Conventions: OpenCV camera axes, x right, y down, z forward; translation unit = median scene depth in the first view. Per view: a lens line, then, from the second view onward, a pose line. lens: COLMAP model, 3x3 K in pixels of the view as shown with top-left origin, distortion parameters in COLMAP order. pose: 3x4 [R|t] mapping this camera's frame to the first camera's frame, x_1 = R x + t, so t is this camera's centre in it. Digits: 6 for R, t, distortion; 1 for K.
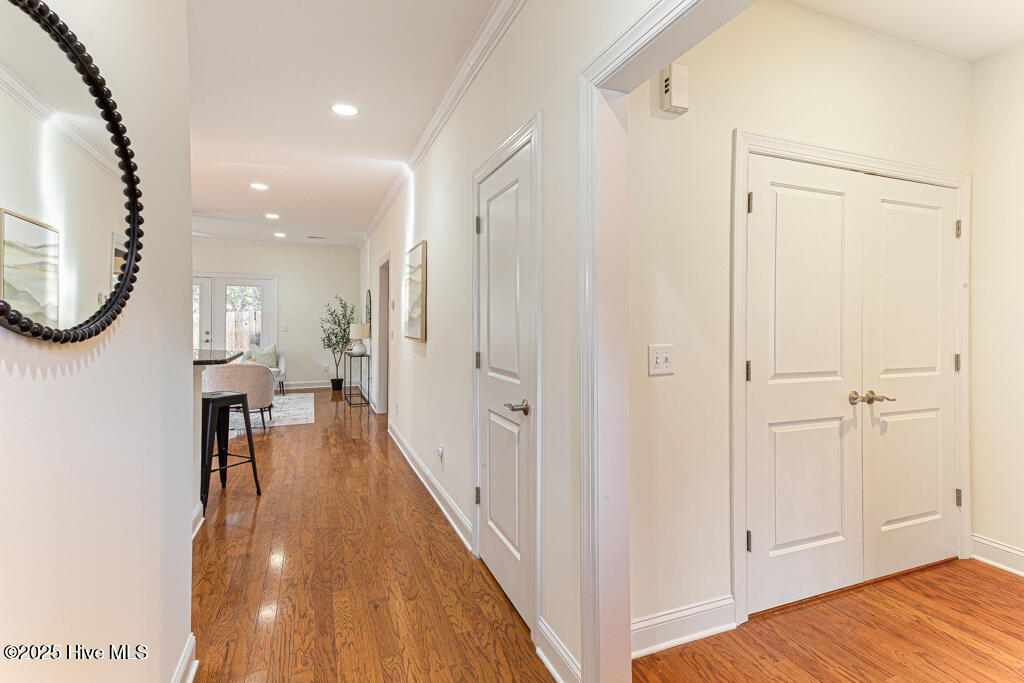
lens RADIAL K [[492.5, 0, 528.5], [0, 492.5, 323.4], [0, 0, 1]] dist [0.022962, 0.004220]
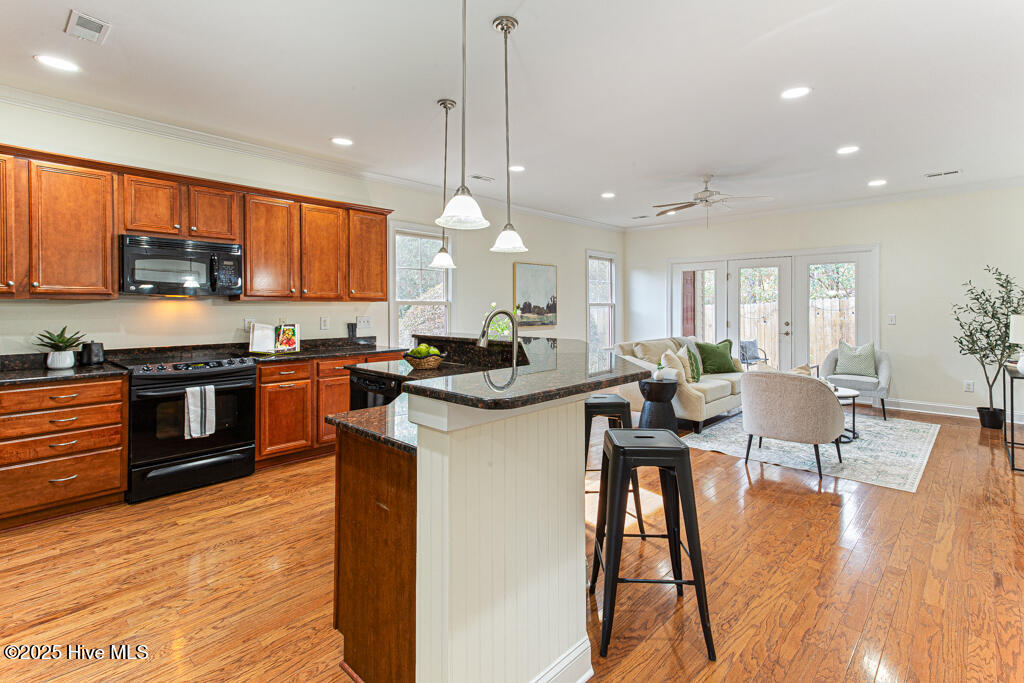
lens RADIAL K [[492.5, 0, 525.4], [0, 492.5, 306.8], [0, 0, 1]] dist [0.022962, 0.004220]
pose [[0.405666, -0.003376, -0.914015, -0.065829], [-0.002535, 0.999985, -0.004818, -0.003905], [0.914018, 0.004272, 0.405651, 0.258867]]
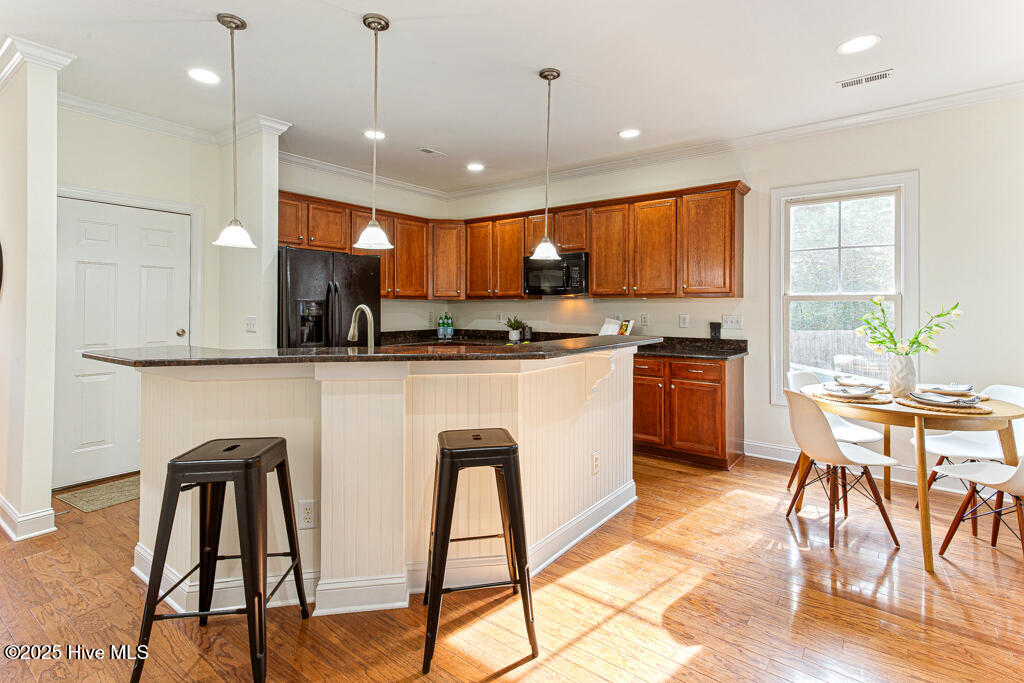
lens RADIAL K [[492.5, 0, 532.5], [0, 492.5, 306.0], [0, 0, 1]] dist [0.022962, 0.004220]
pose [[-0.863308, -0.004855, -0.504654, -0.260631], [-0.007444, 0.999967, 0.003114, -0.004031], [0.504623, 0.006444, -0.863316, 0.641016]]
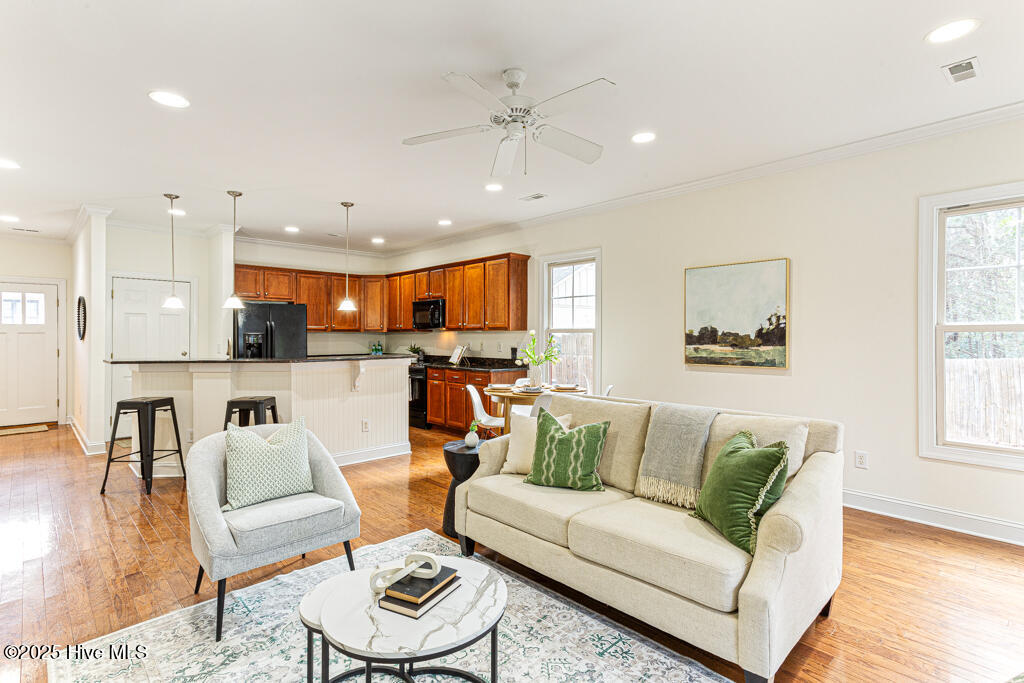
lens RADIAL K [[492.5, 0, 521.7], [0, 492.5, 340.8], [0, 0, 1]] dist [0.022962, 0.004220]
pose [[-0.932665, 0.002657, -0.360734, -0.418317], [-0.002863, 0.999887, 0.014767, -0.007838], [0.360732, 0.014805, -0.932552, 0.977556]]
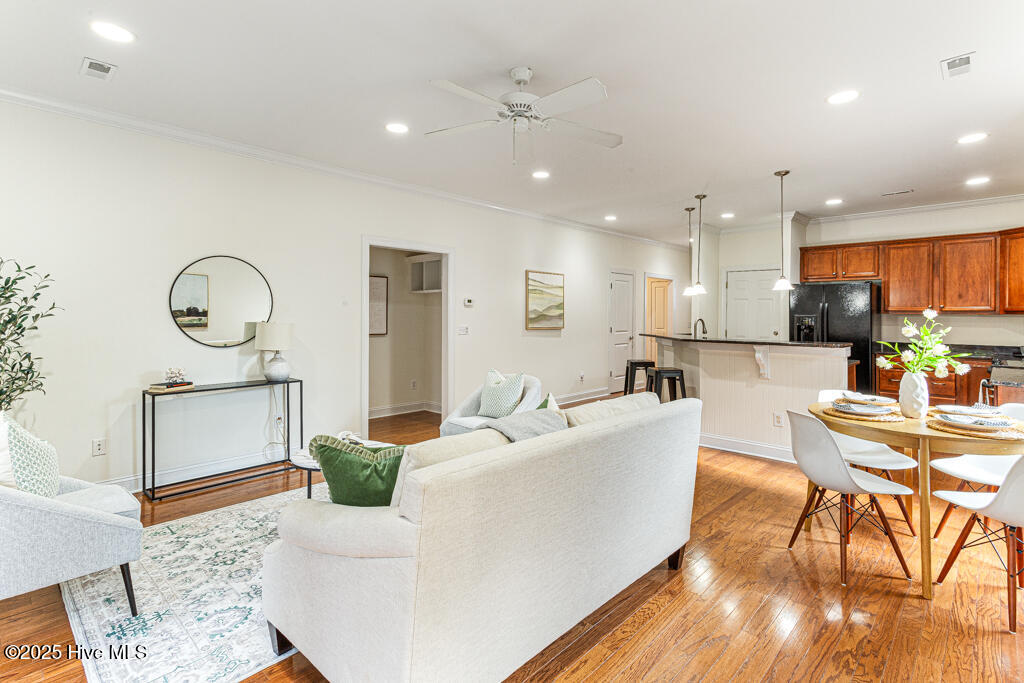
lens RADIAL K [[492.5, 0, 529.3], [0, 492.5, 314.4], [0, 0, 1]] dist [0.022962, 0.004220]
pose [[-0.425229, -0.004608, 0.905074, -0.799788], [-0.002020, 0.999989, 0.004142, -0.010831], [-0.905083, -0.000067, -0.425234, 0.827177]]
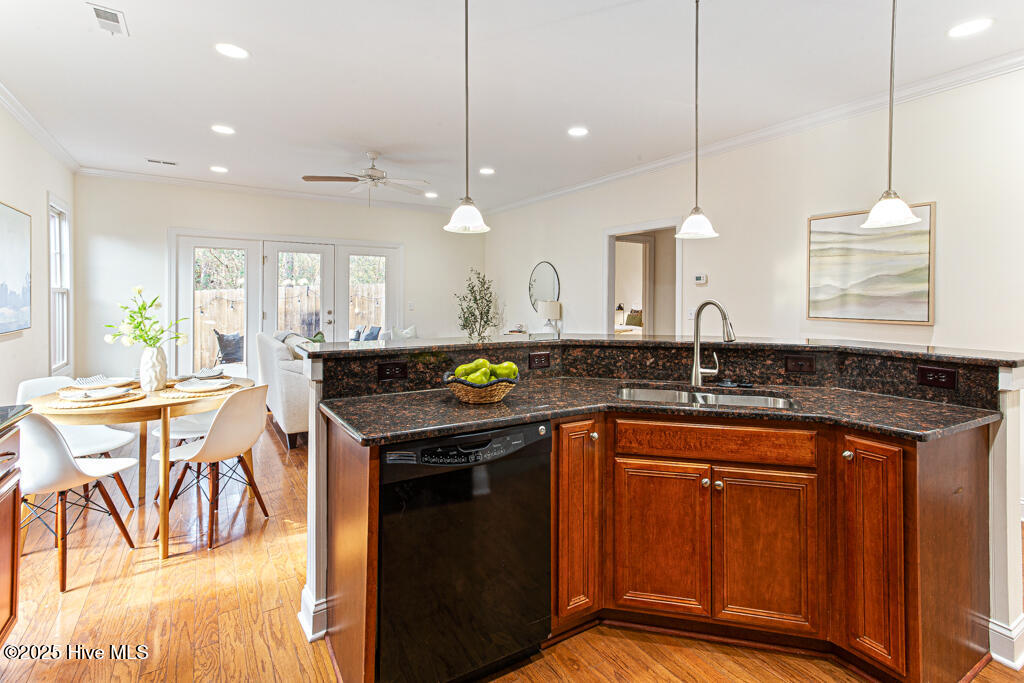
lens RADIAL K [[492.5, 0, 520.1], [0, 492.5, 294.4], [0, 0, 1]] dist [0.022962, 0.004220]
pose [[0.986721, 0.002153, 0.162411, -0.452193], [-0.000684, 0.999958, -0.009098, -0.003276], [-0.162424, 0.008867, 0.986681, 0.136931]]
